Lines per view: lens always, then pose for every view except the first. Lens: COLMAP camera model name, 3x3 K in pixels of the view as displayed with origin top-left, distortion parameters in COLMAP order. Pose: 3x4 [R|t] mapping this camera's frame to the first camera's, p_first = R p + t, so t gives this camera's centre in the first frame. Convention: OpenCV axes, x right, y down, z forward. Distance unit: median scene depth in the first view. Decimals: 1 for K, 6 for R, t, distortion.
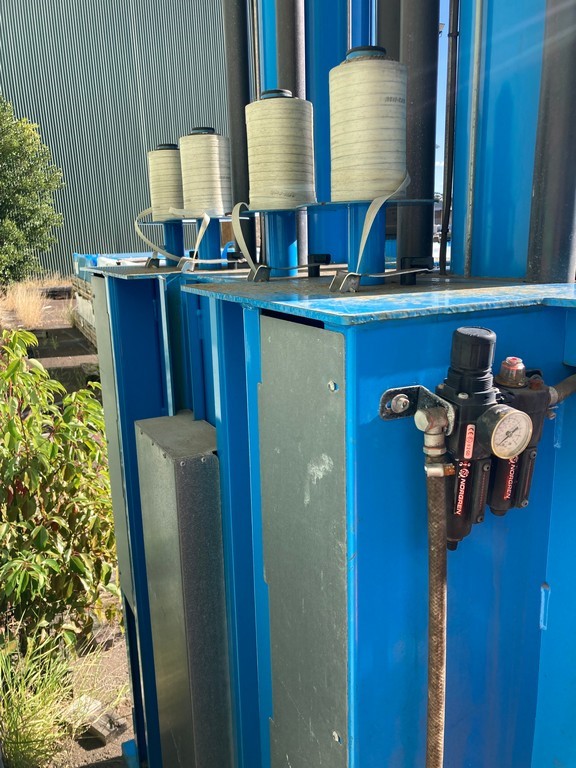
lens RADIAL K [[624.7, 0, 282.0], [0, 624.7, 387.8], [0, 0, 1]] dist [0.015639, -0.012621]
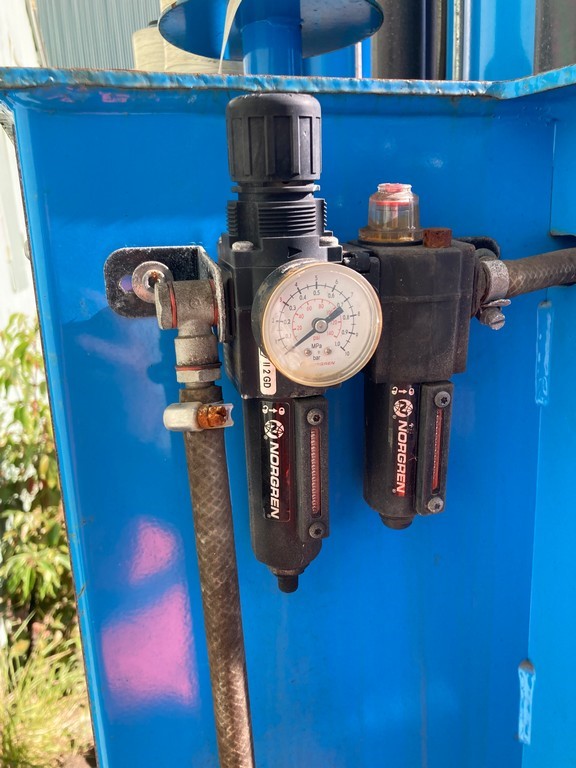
lens RADIAL K [[624.7, 0, 294.5], [0, 624.7, 390.9], [0, 0, 1]] dist [0.015639, -0.012621]
pose [[0.988091, 0.026709, -0.151536, 0.351158], [-0.027793, 0.999601, -0.005041, 0.102432], [0.151341, 0.009193, 0.988439, 0.508888]]
